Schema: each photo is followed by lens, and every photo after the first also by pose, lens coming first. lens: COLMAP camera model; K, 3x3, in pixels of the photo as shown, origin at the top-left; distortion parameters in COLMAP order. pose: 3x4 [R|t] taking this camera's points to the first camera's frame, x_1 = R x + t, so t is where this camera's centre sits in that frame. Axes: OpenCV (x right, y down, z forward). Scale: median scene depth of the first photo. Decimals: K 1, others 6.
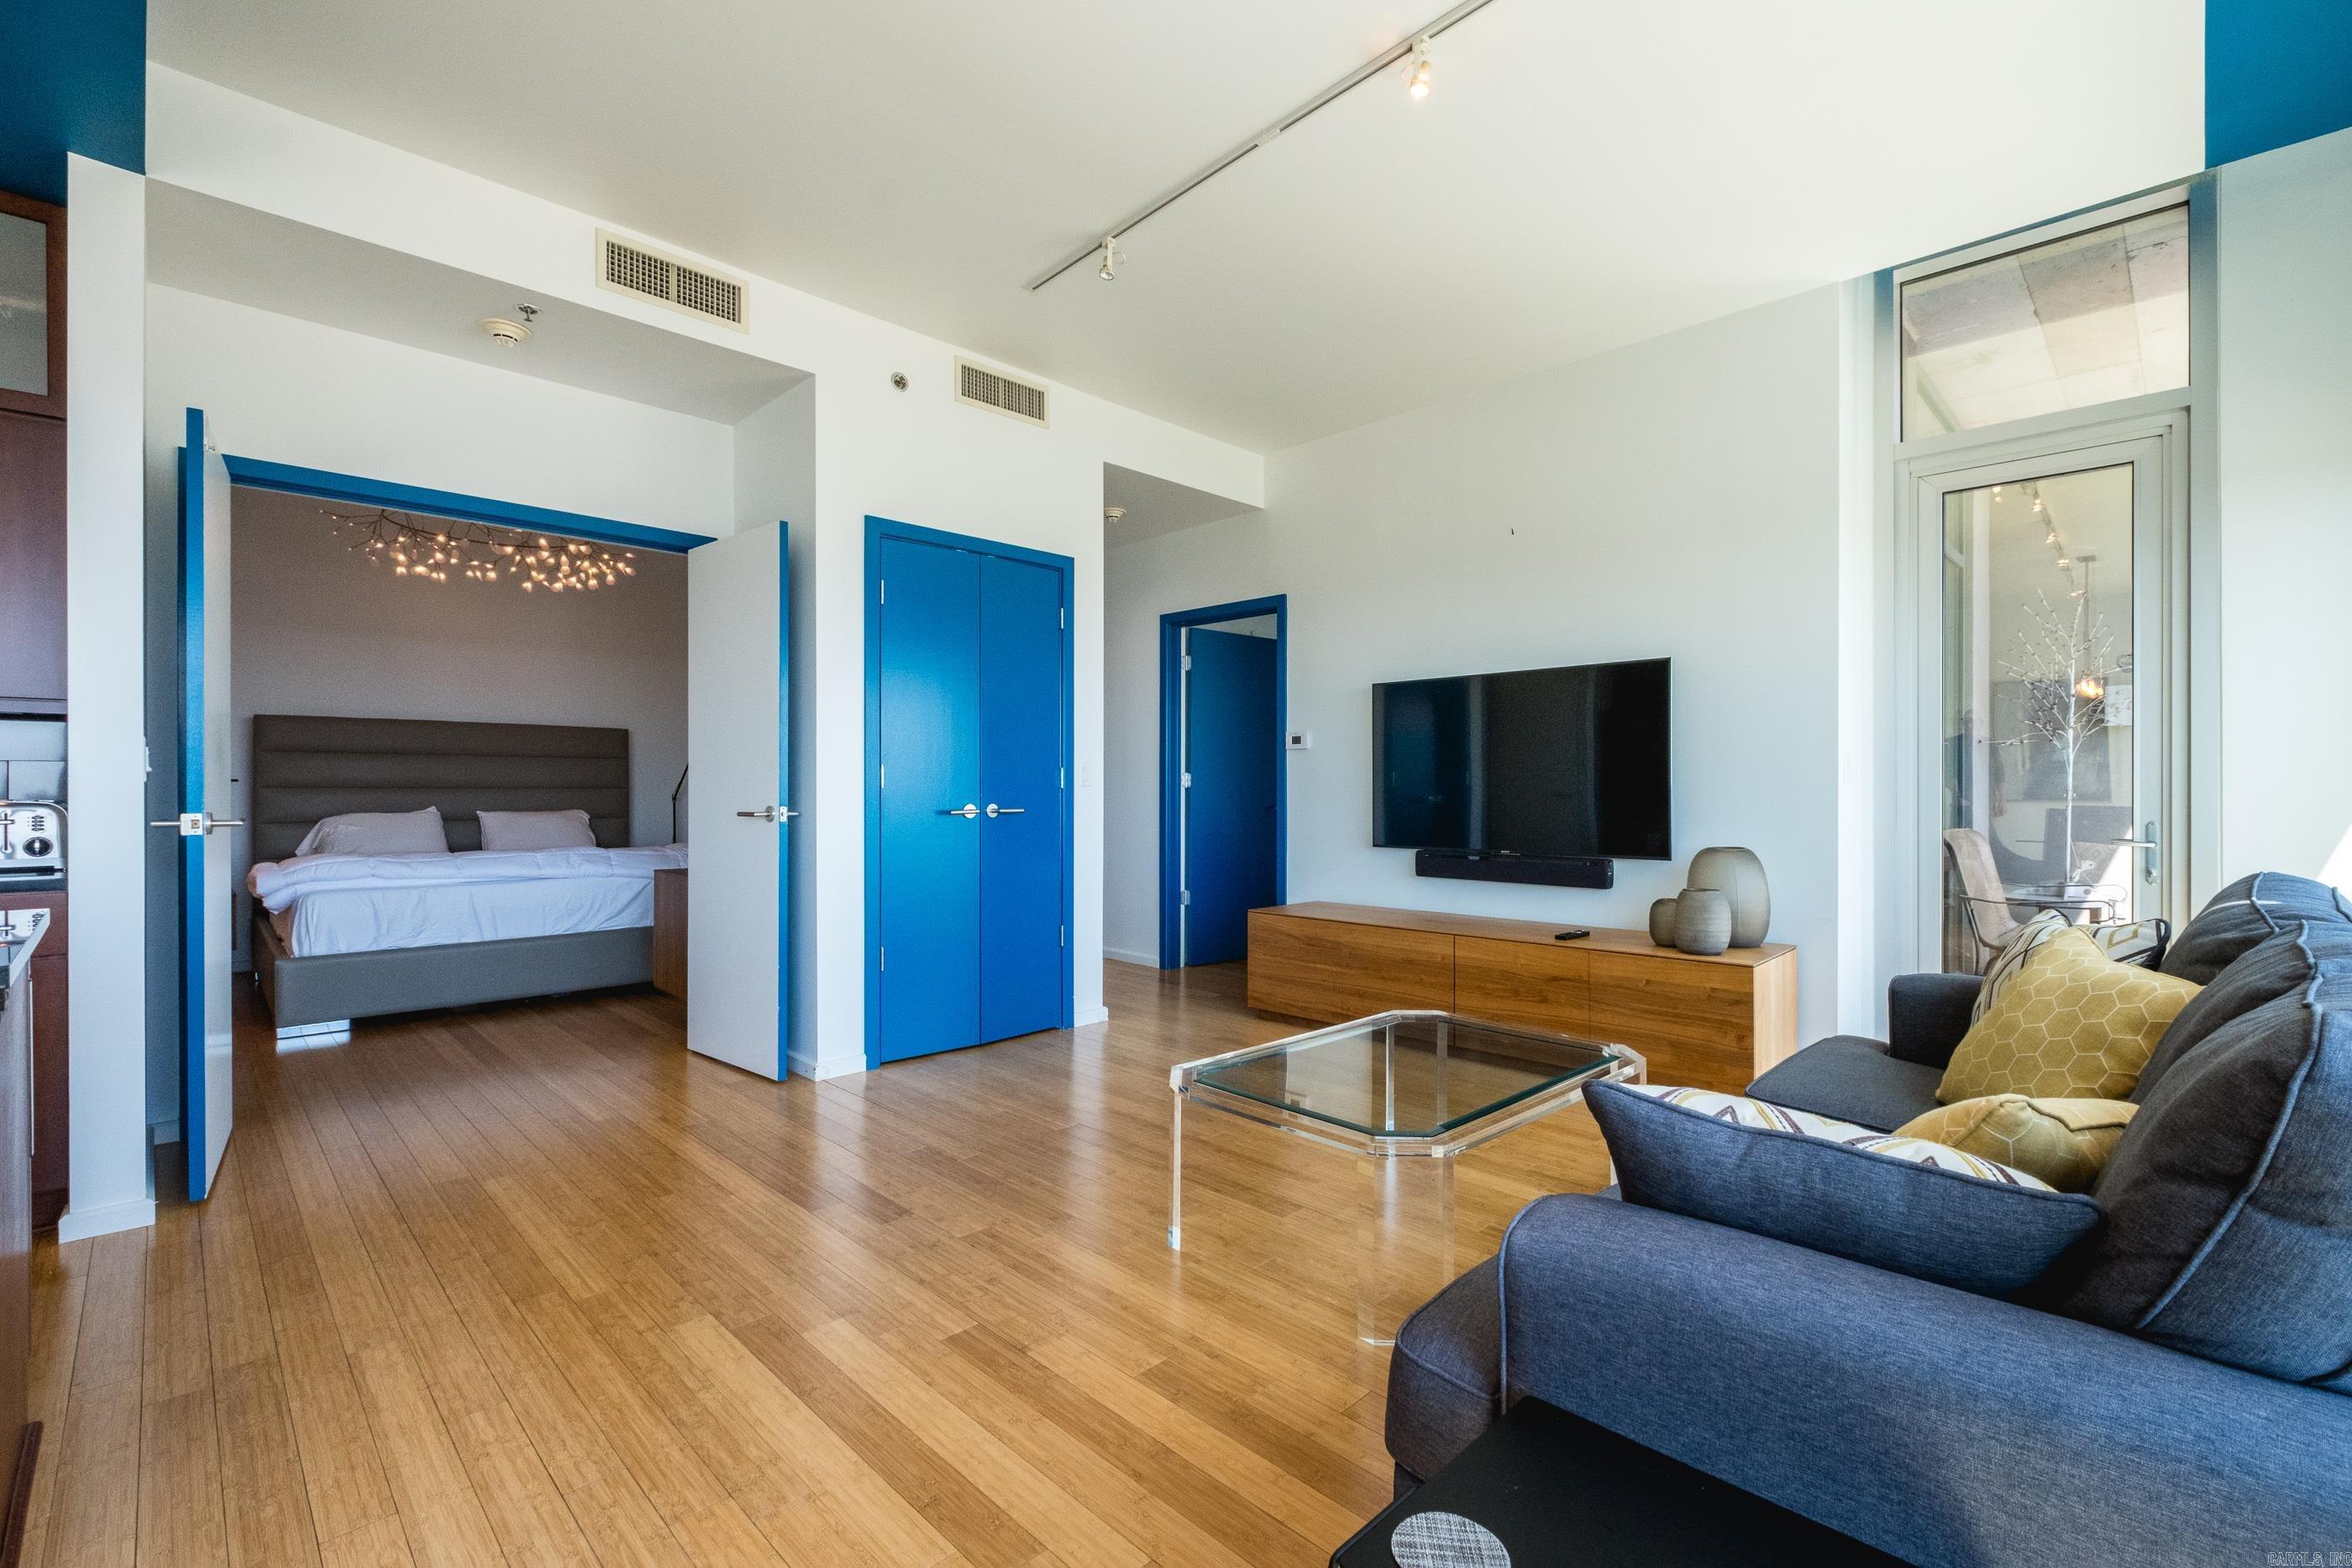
lens RADIAL K [[1010.0, 0, 1192.1], [0, 1010.0, 789.6], [0, 0, 1]] dist [0.000135, -0.000405]
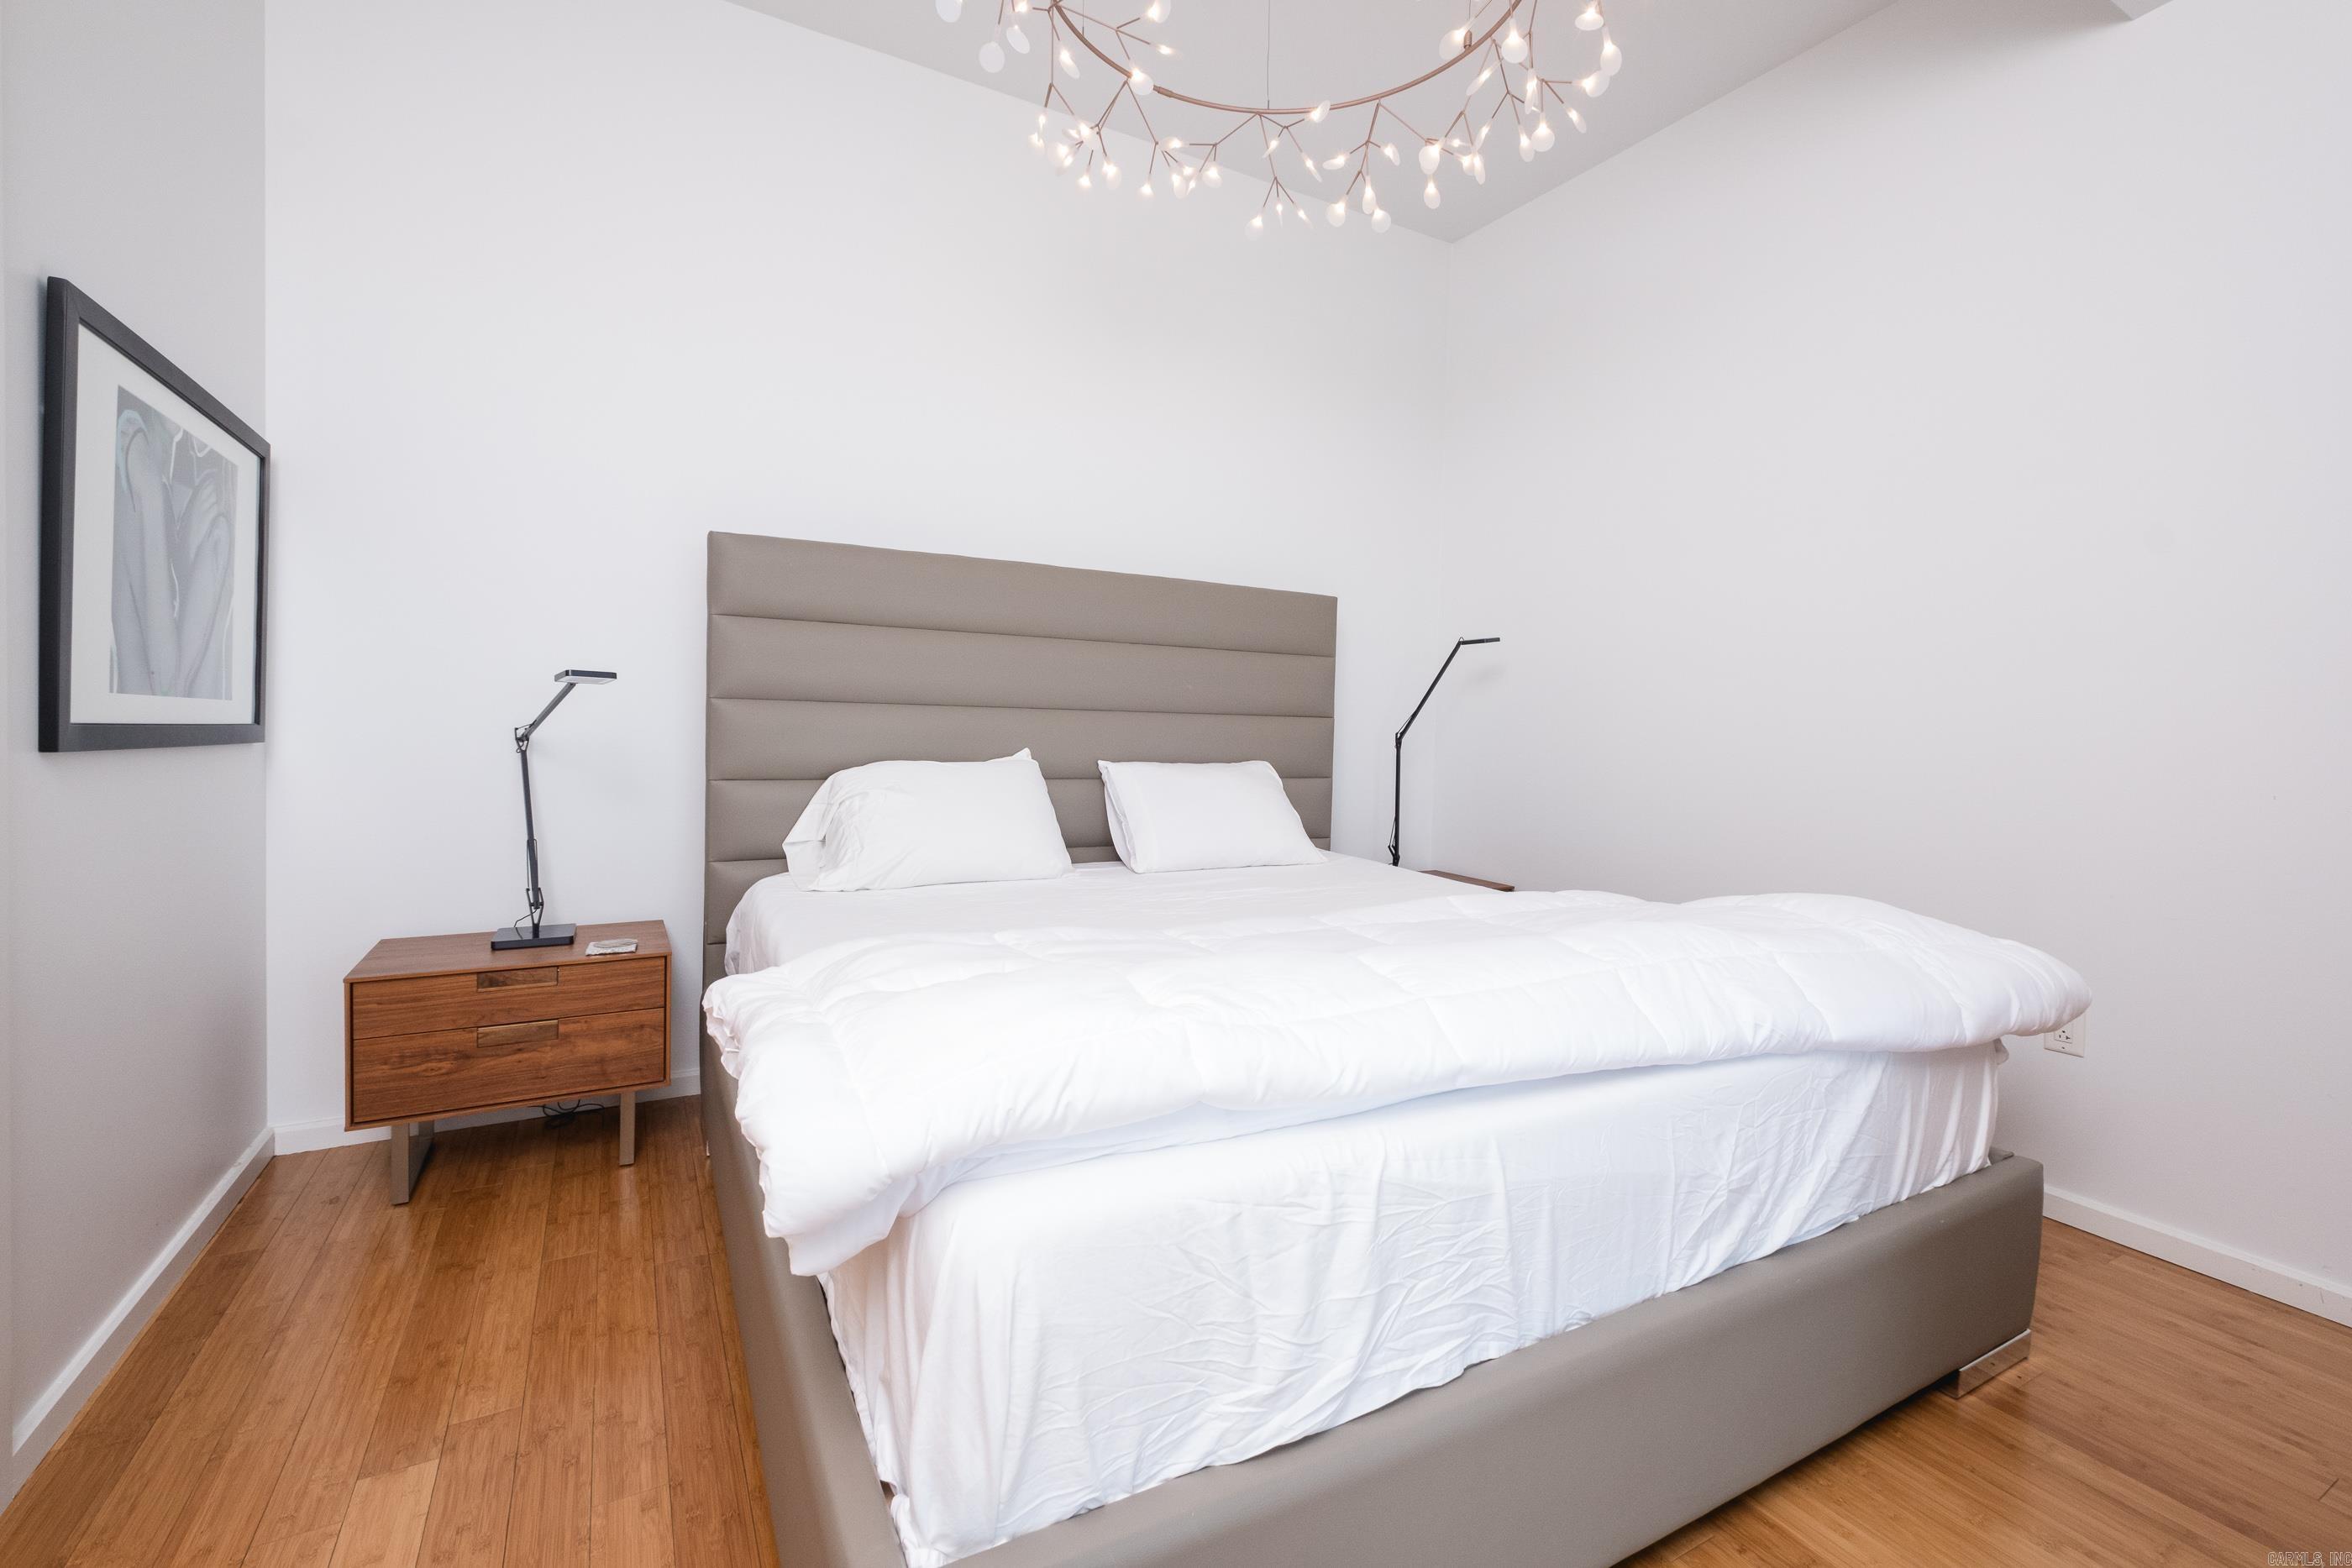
lens RADIAL K [[1036.8, 0, 1178.2], [0, 1036.8, 756.2], [0, 0, 1]] dist [0.016547, -0.016432]
pose [[0.952886, 0.034983, -0.301303, -0.841690], [-0.025631, 0.999061, 0.034936, 0.003124], [0.302243, -0.025568, 0.952888, 0.881247]]
